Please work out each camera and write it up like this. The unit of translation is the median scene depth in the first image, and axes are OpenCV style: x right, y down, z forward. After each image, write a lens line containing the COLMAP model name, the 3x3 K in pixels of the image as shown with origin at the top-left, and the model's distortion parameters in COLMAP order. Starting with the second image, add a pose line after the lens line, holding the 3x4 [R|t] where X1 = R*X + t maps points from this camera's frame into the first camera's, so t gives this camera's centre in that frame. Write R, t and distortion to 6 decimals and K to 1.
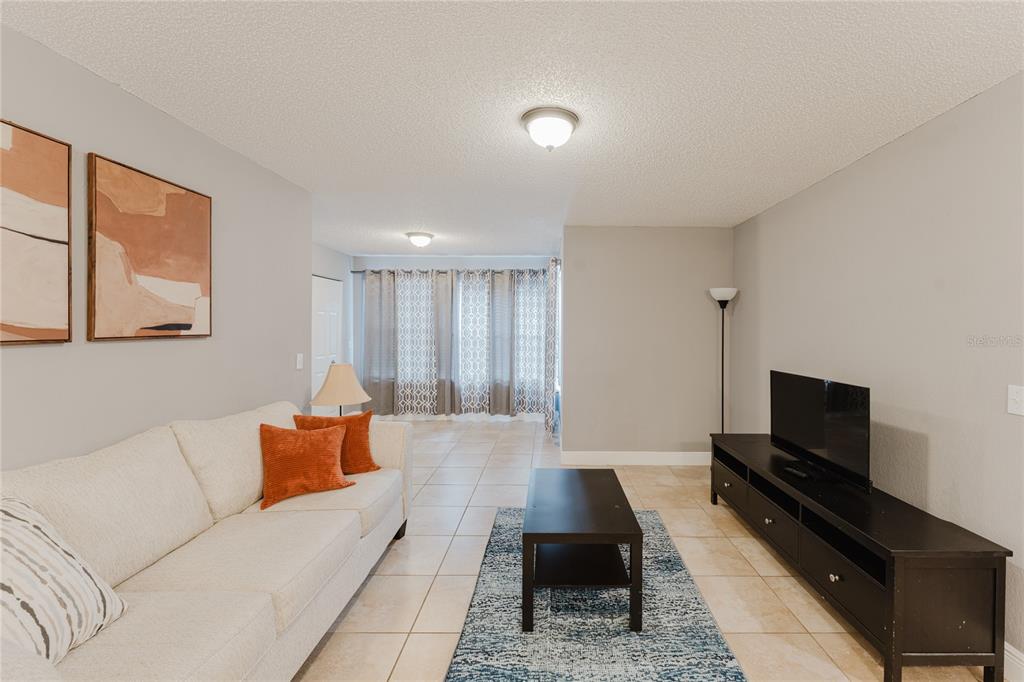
lens RADIAL K [[429.8, 0, 548.9], [0, 429.8, 337.0], [0, 0, 1]] dist [-0.001937, -0.000063]
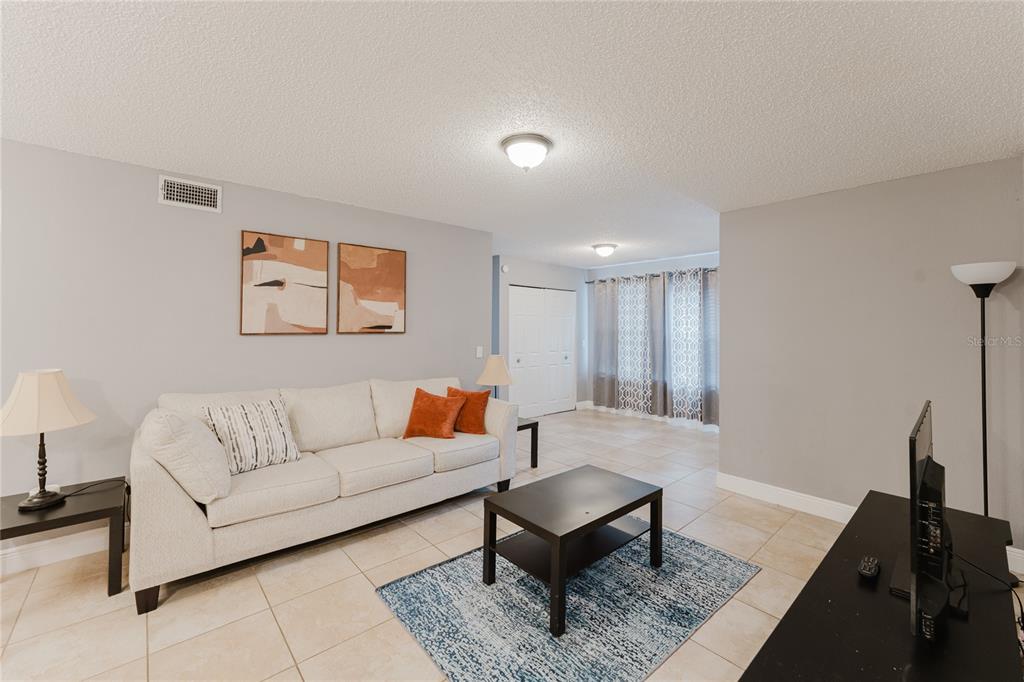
lens RADIAL K [[416.4, 0, 511.5], [0, 416.4, 329.1], [0, 0, 1]] dist [-0.000847, -0.000089]
pose [[0.656496, 0.002155, -0.754326, 0.411644], [-0.021772, 0.999633, -0.016093, 0.000258], [0.754015, 0.026988, 0.656302, 0.133958]]
